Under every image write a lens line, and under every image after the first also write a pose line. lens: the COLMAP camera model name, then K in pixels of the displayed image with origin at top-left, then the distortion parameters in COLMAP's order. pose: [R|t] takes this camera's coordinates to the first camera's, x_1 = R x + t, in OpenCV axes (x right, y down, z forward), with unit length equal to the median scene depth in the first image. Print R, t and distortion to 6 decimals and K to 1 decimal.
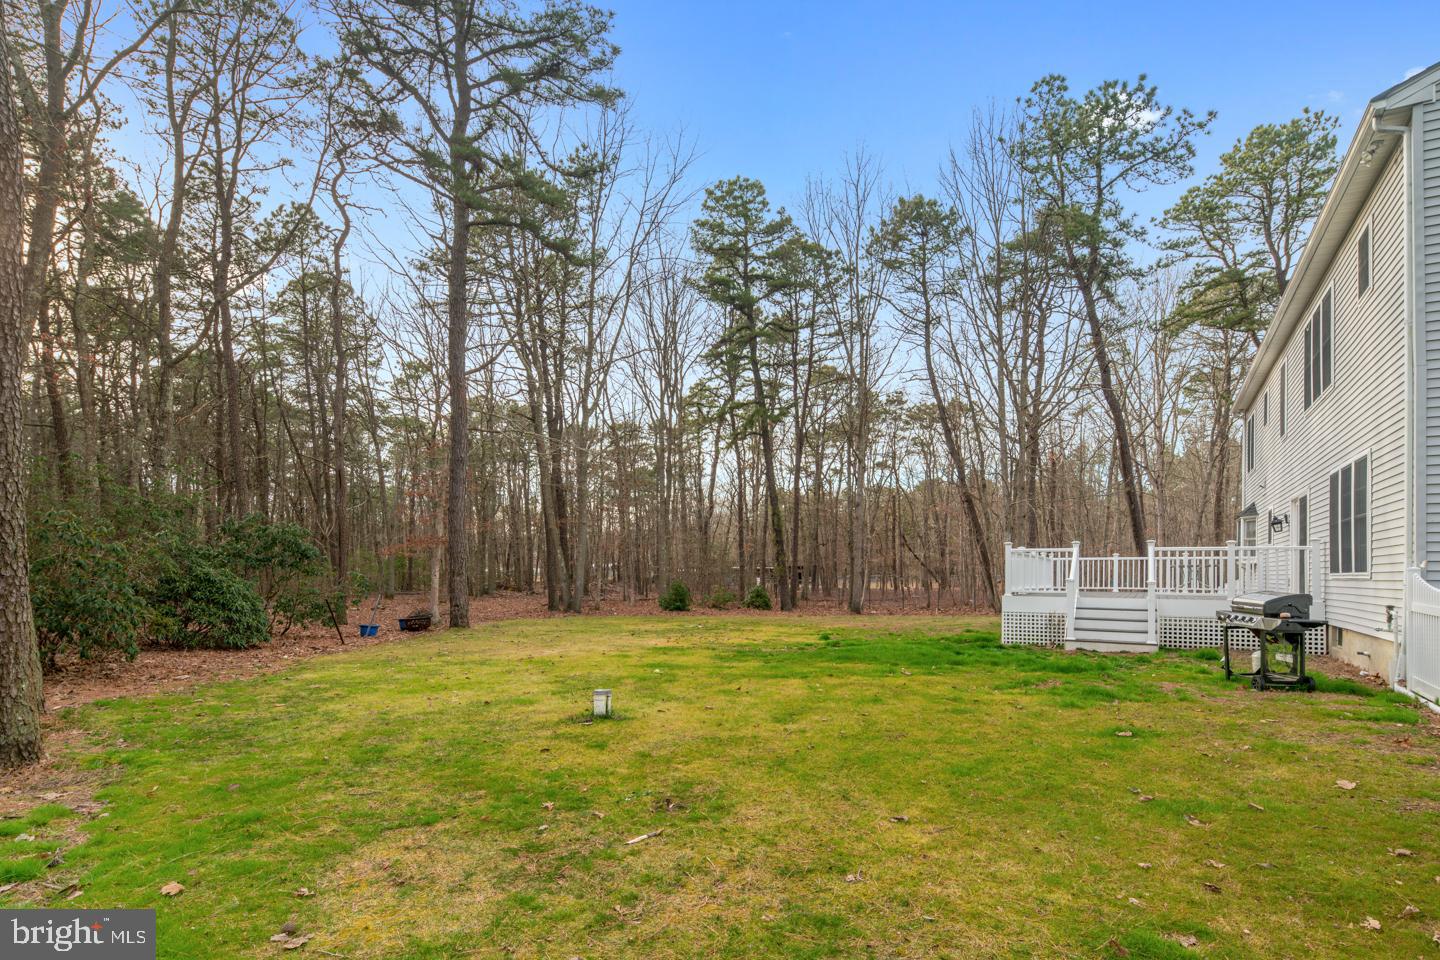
lens RADIAL K [[742.4, 0, 721.5], [0, 742.4, 443.1], [0, 0, 1]] dist [0.000713, 0.000042]
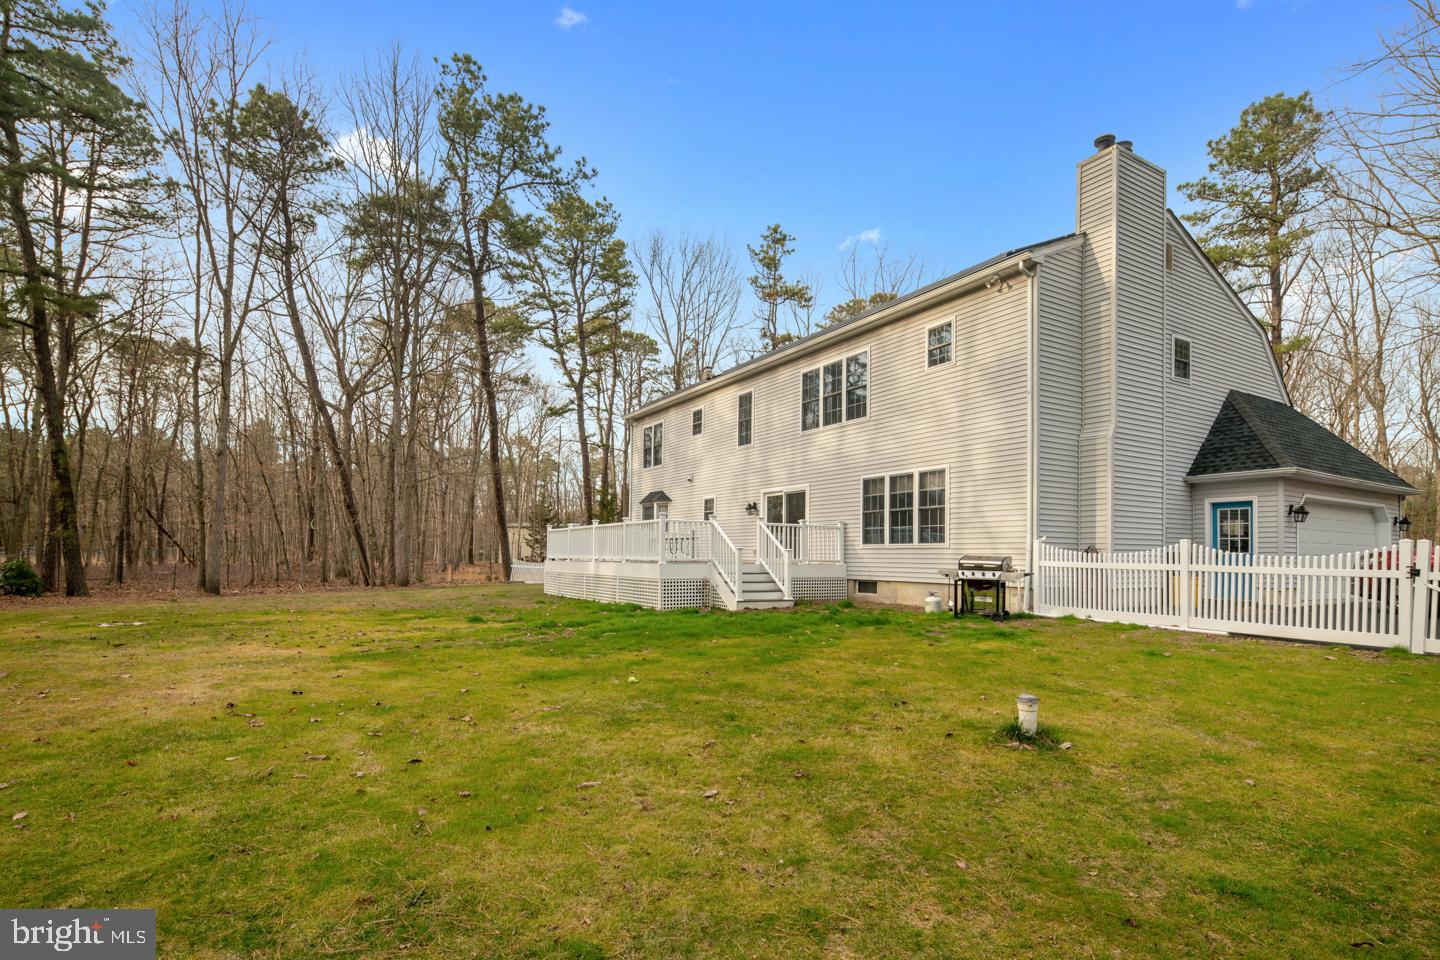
lens RADIAL K [[701.0, 0, 724.1], [0, 701.0, 461.3], [0, 0, 1]] dist [0.002592, 0.000077]
pose [[0.493681, 0.112458, 0.862341, -0.501387], [-0.157117, 0.986820, -0.038744, 0.104223], [-0.855332, -0.116361, 0.504844, 0.526844]]
